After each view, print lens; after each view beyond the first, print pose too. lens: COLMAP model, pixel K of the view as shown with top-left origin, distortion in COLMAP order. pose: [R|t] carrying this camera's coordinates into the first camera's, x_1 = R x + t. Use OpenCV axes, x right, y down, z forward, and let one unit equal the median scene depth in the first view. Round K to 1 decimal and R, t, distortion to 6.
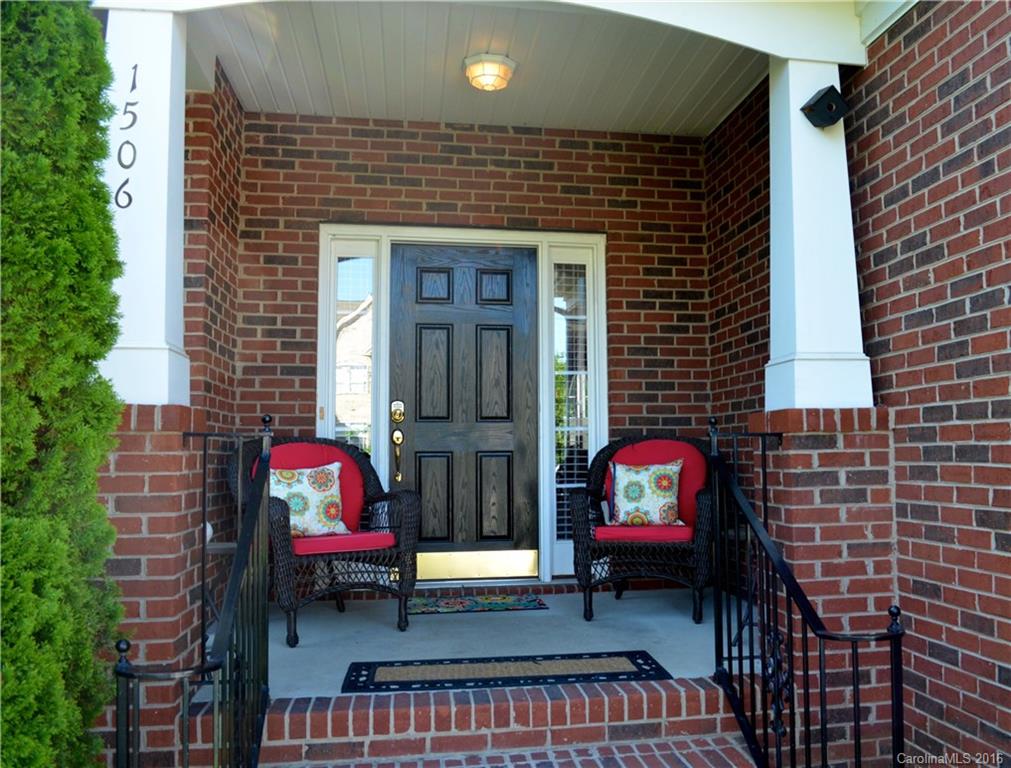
lens RADIAL K [[891.8, 0, 564.5], [0, 891.8, 356.1], [0, 0, 1]] dist [-0.045304, -0.005101]
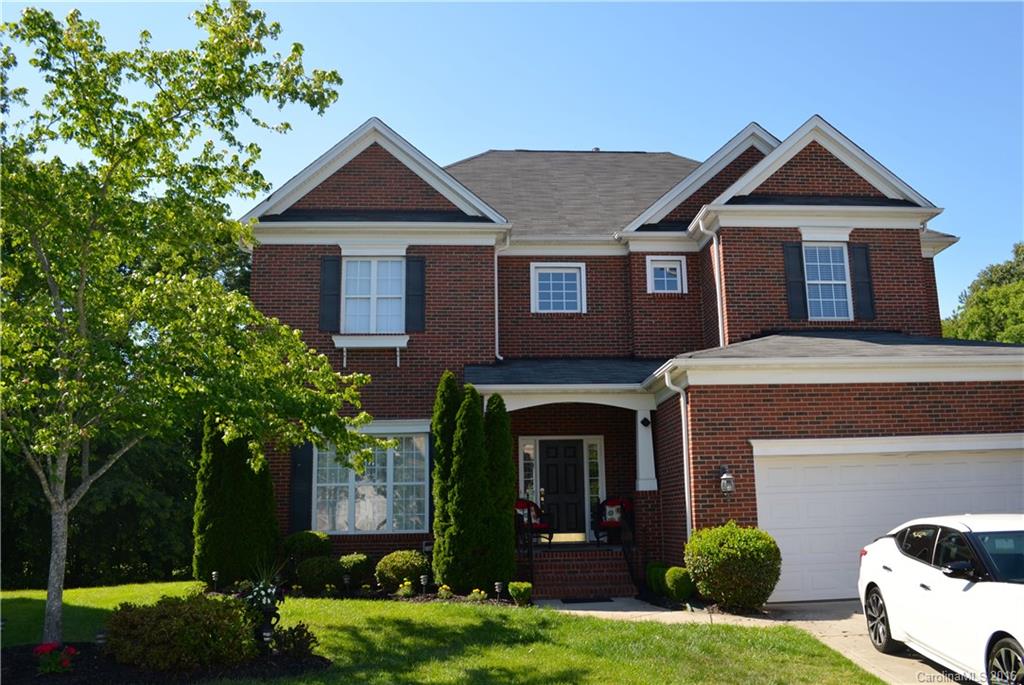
lens RADIAL K [[801.5, 0, 517.0], [0, 801.5, 350.8], [0, 0, 1]] dist [-0.082772, 0.018403]
pose [[0.991710, -0.033455, -0.124064, 0.159573], [0.021247, 0.994916, -0.098445, -0.248377], [0.126727, 0.094993, 0.987379, -2.984121]]
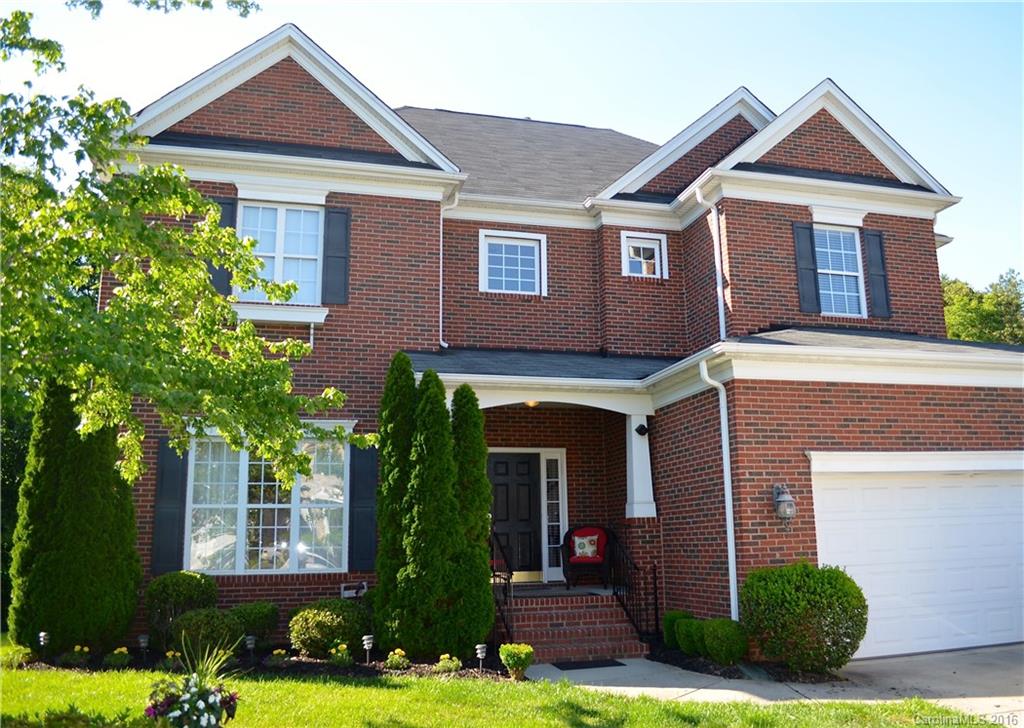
lens RADIAL K [[821.1, 0, 514.8], [0, 821.1, 361.7], [0, 0, 1]] dist [-0.073578, -0.002339]
pose [[0.996893, 0.008173, 0.078337, -0.447814], [0.000771, 0.993542, -0.113463, -0.176838], [-0.078759, 0.113171, 0.990449, -2.130262]]
